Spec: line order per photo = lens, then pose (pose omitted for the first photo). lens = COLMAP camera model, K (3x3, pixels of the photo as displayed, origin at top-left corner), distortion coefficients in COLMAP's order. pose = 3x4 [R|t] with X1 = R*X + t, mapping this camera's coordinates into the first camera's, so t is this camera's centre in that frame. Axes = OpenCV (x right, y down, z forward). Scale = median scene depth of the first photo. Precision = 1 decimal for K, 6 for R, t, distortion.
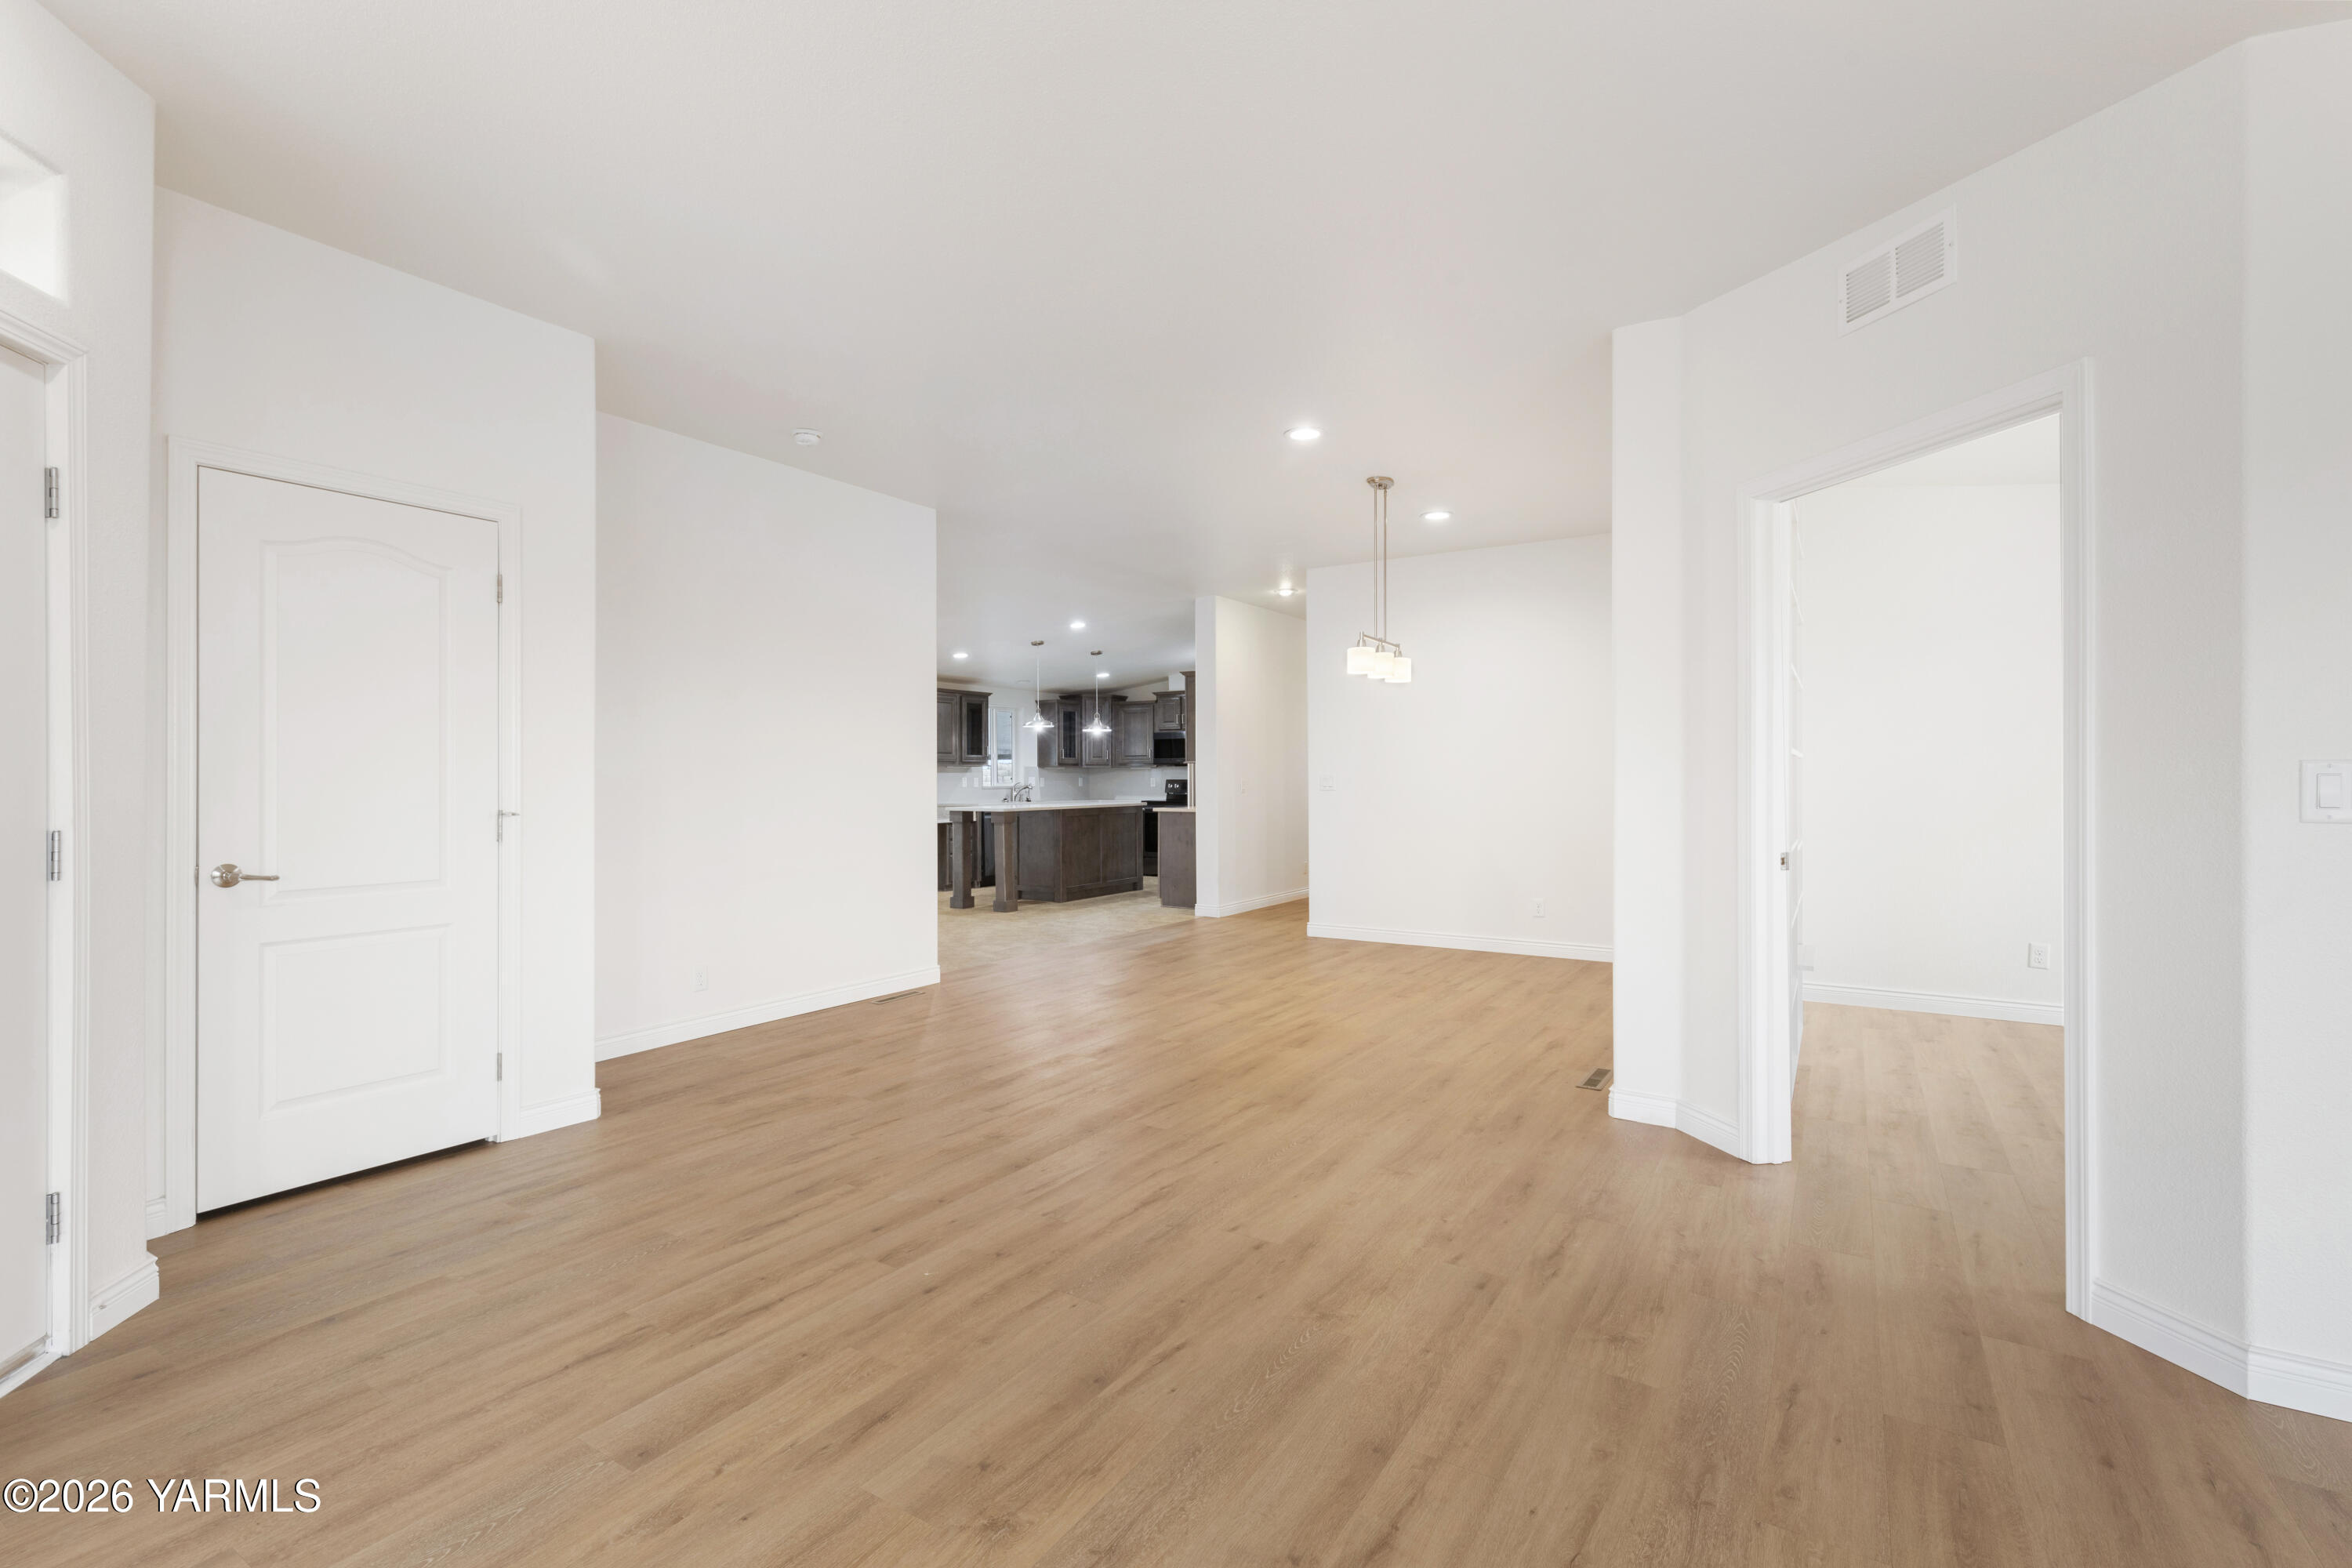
lens RADIAL K [[1072.7, 0, 1171.0], [0, 1072.7, 774.8], [0, 0, 1]] dist [0.013266, -0.003775]
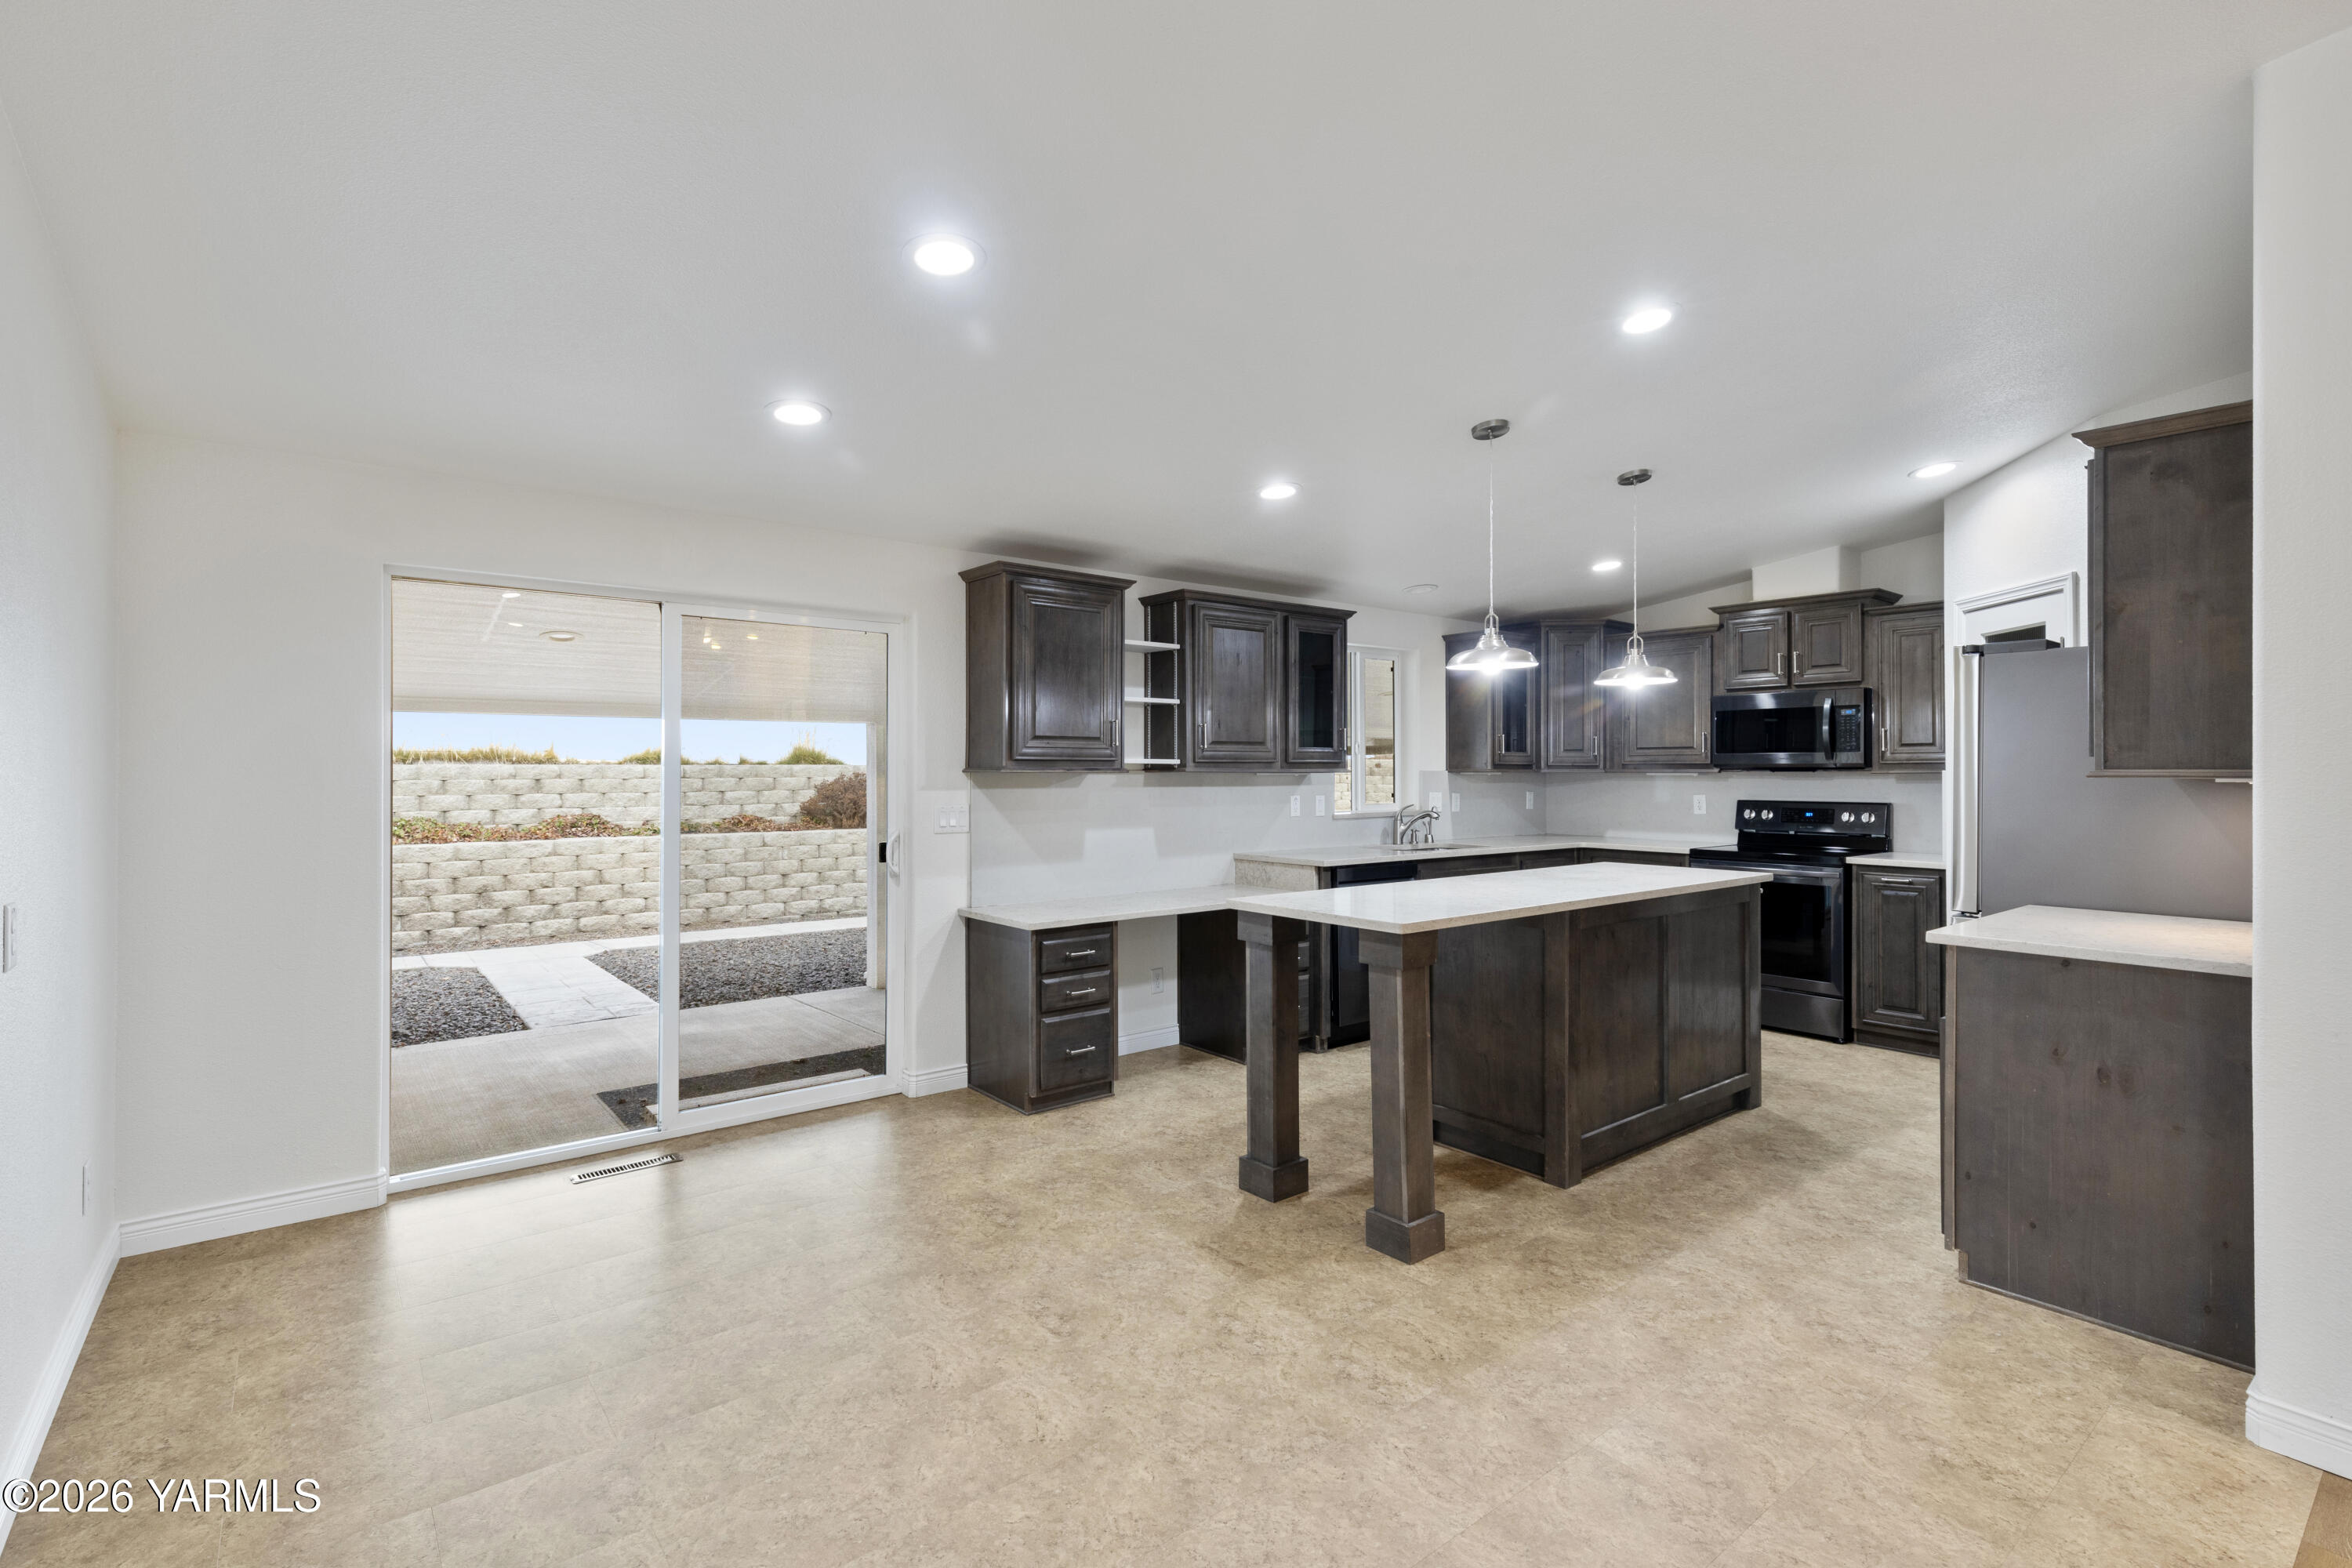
lens RADIAL K [[1072.7, 0, 1158.6], [0, 1072.7, 771.3], [0, 0, 1]] dist [0.013266, -0.003775]
pose [[0.943831, 0.003258, -0.330412, -0.097203], [-0.001581, 0.999984, 0.005344, -0.010978], [0.330424, -0.004522, 0.943822, 0.555719]]
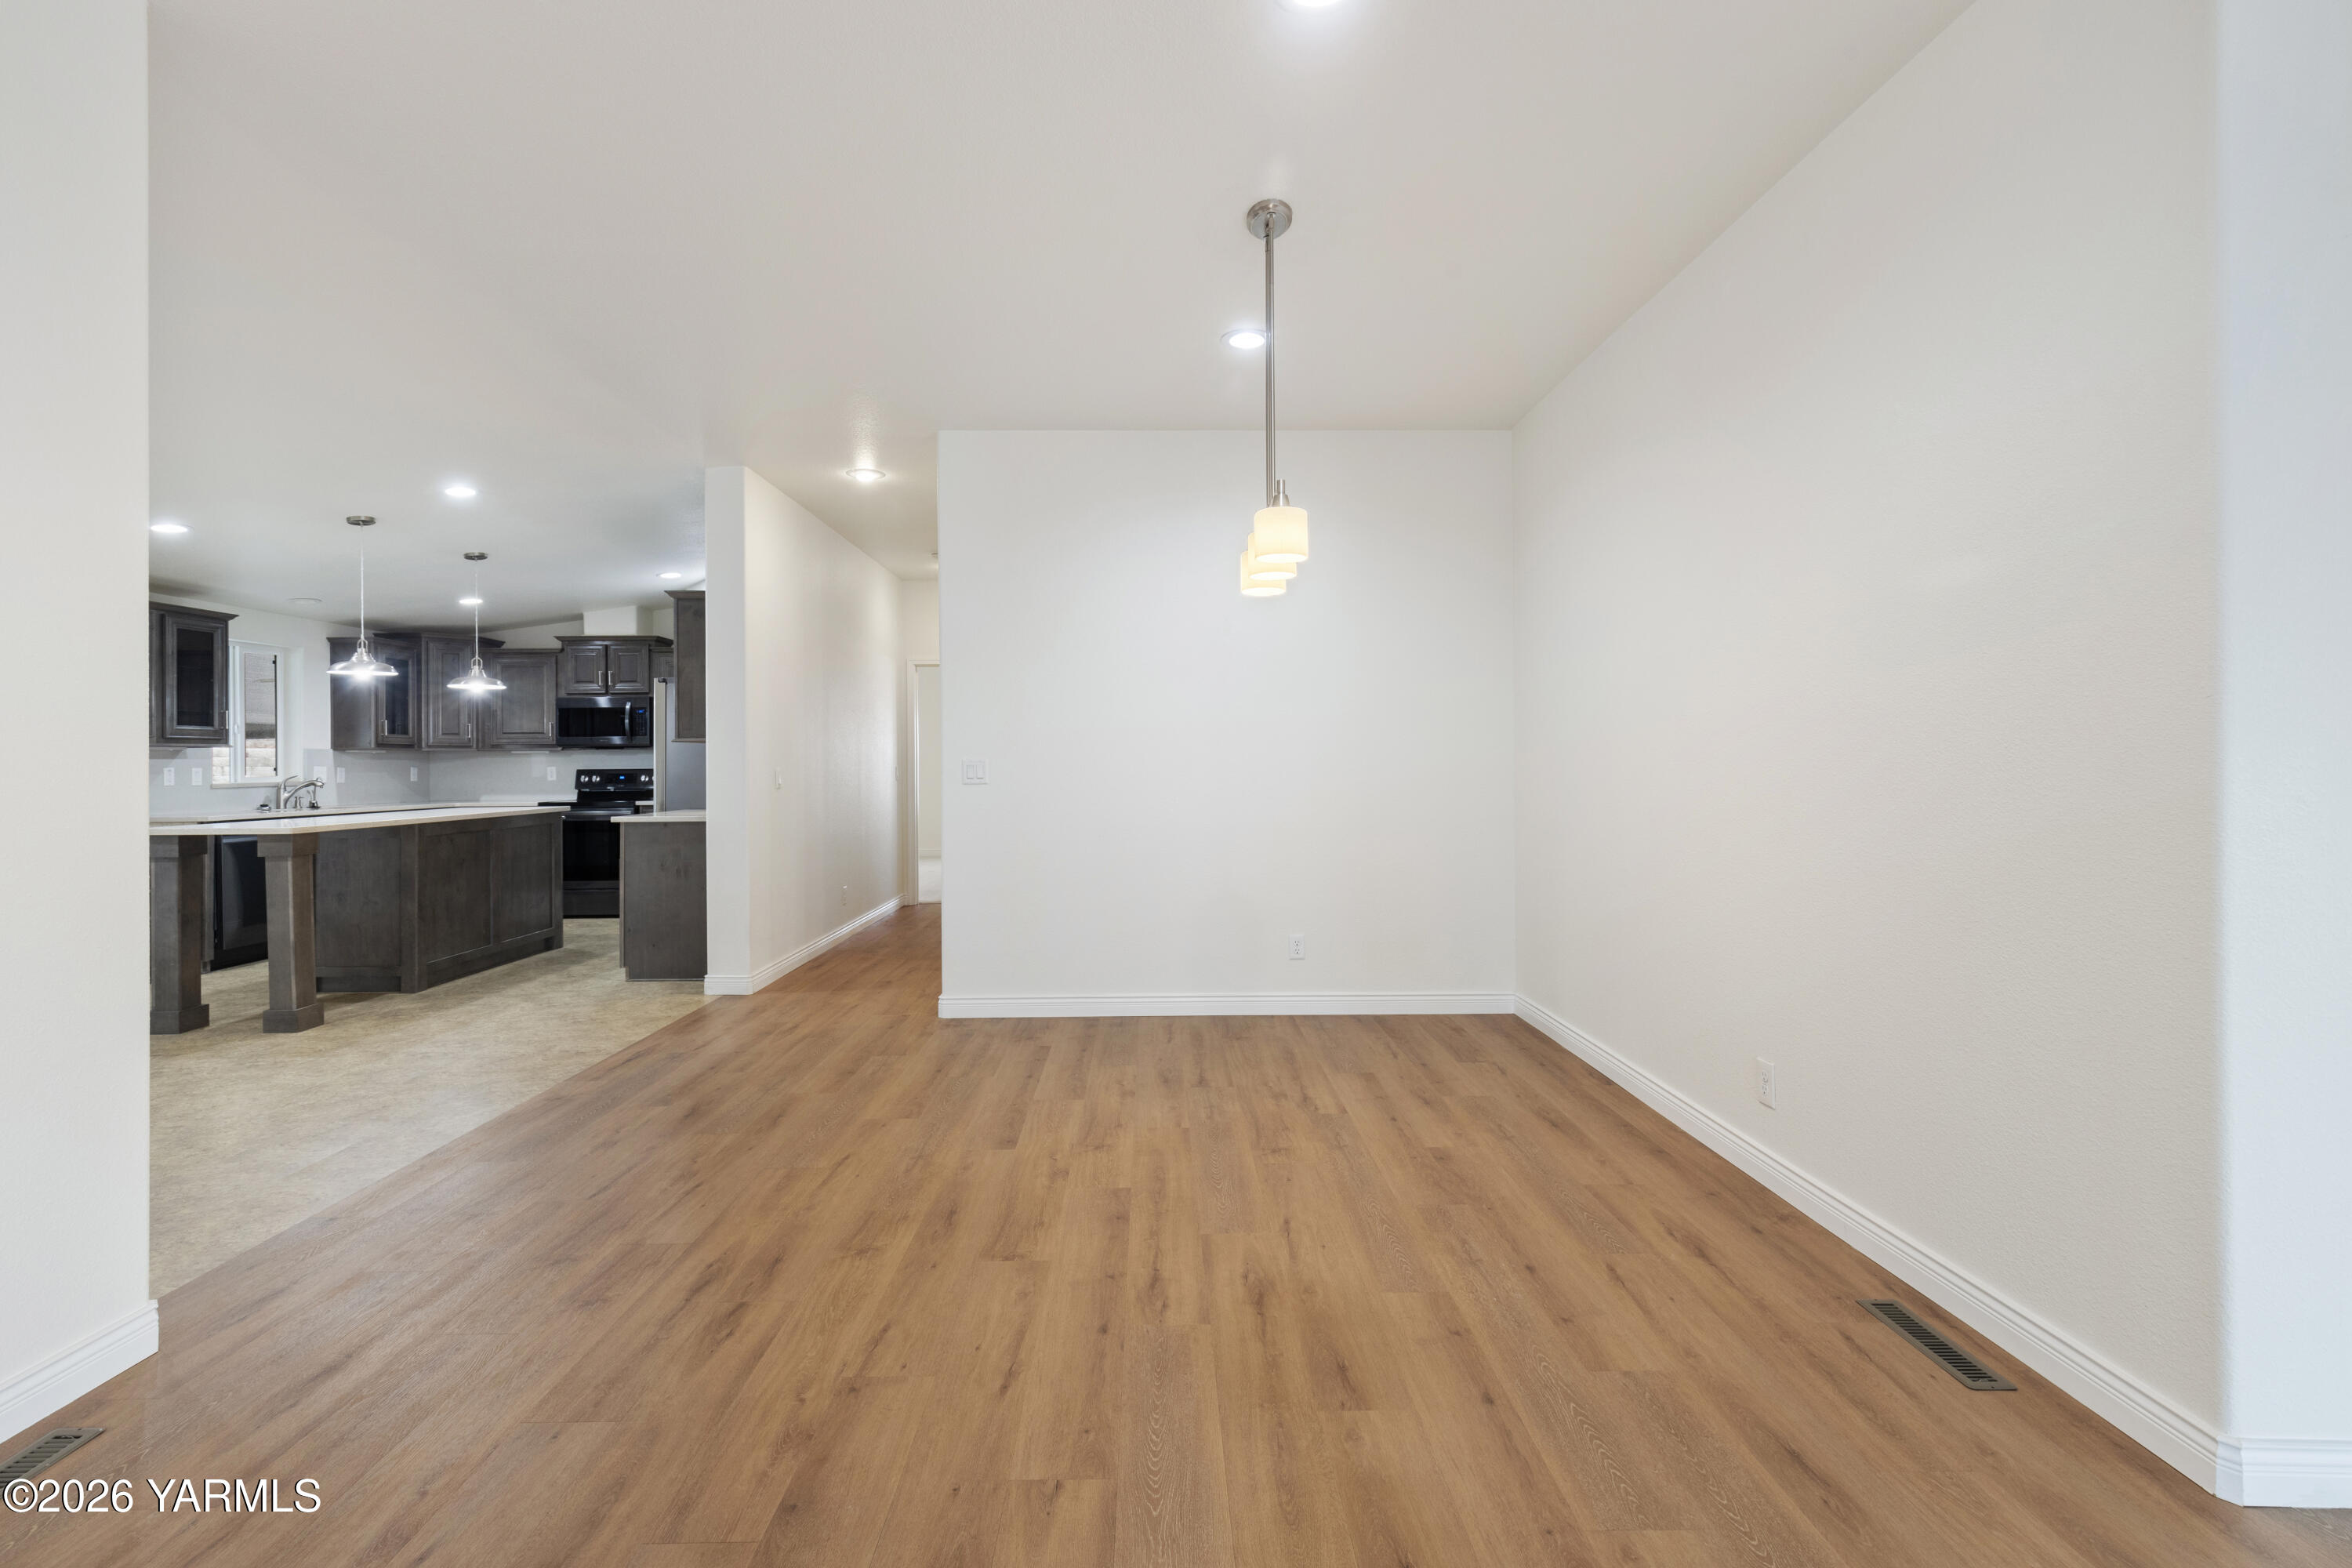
lens RADIAL K [[1072.7, 0, 1163.6], [0, 1072.7, 755.0], [0, 0, 1]] dist [0.013266, -0.003775]
pose [[0.838700, 0.000808, 0.544593, -0.071362], [0.003399, 0.999972, -0.006718, 0.001369], [-0.544583, 0.007485, 0.838674, 0.278615]]
